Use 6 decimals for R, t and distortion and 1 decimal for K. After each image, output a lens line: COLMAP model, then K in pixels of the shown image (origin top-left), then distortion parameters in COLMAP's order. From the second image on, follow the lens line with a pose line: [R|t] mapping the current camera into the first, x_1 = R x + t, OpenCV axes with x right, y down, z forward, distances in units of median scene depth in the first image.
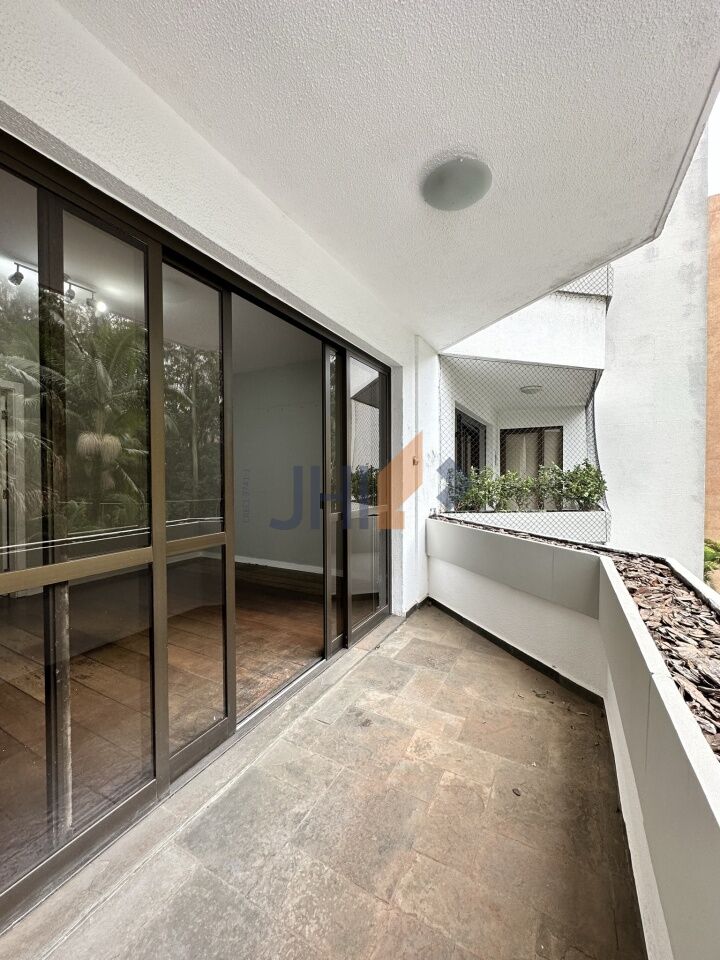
lens RADIAL K [[380.2, 0, 359.1], [0, 380.2, 479.3], [0, 0, 1]] dist [-0.004563, 0.000093]
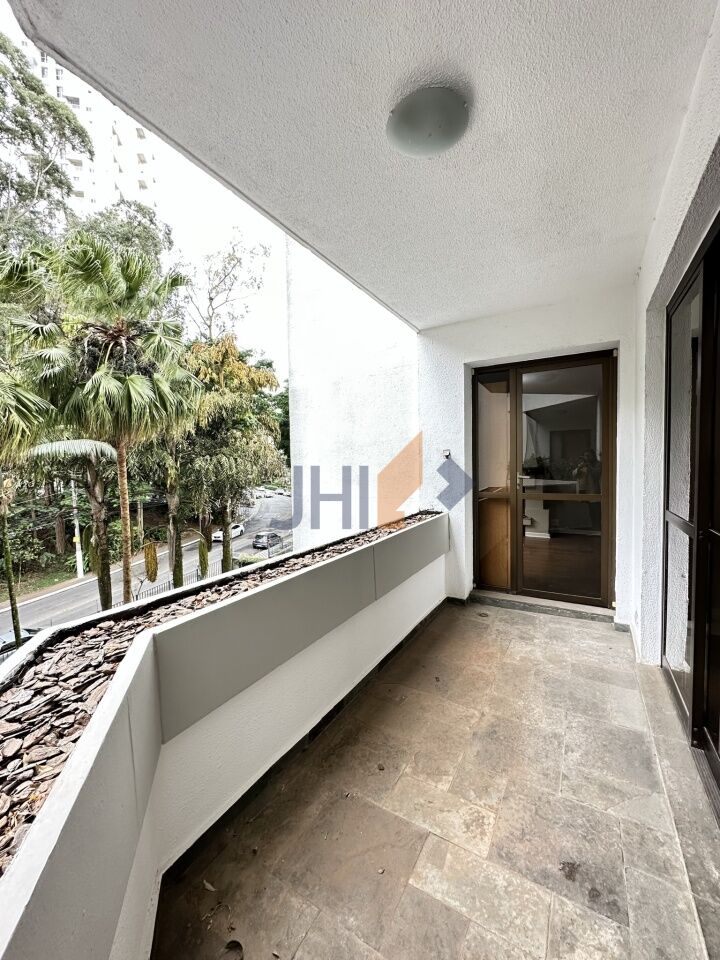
lens RADIAL K [[378.9, 0, 361.3], [0, 378.9, 484.8], [0, 0, 1]] dist [-0.008201, -0.000179]
pose [[-0.999149, 0.020704, 0.035683, 0.371970], [0.023200, 0.997205, 0.071022, -0.048643], [-0.034113, 0.071790, -0.996836, 1.796127]]
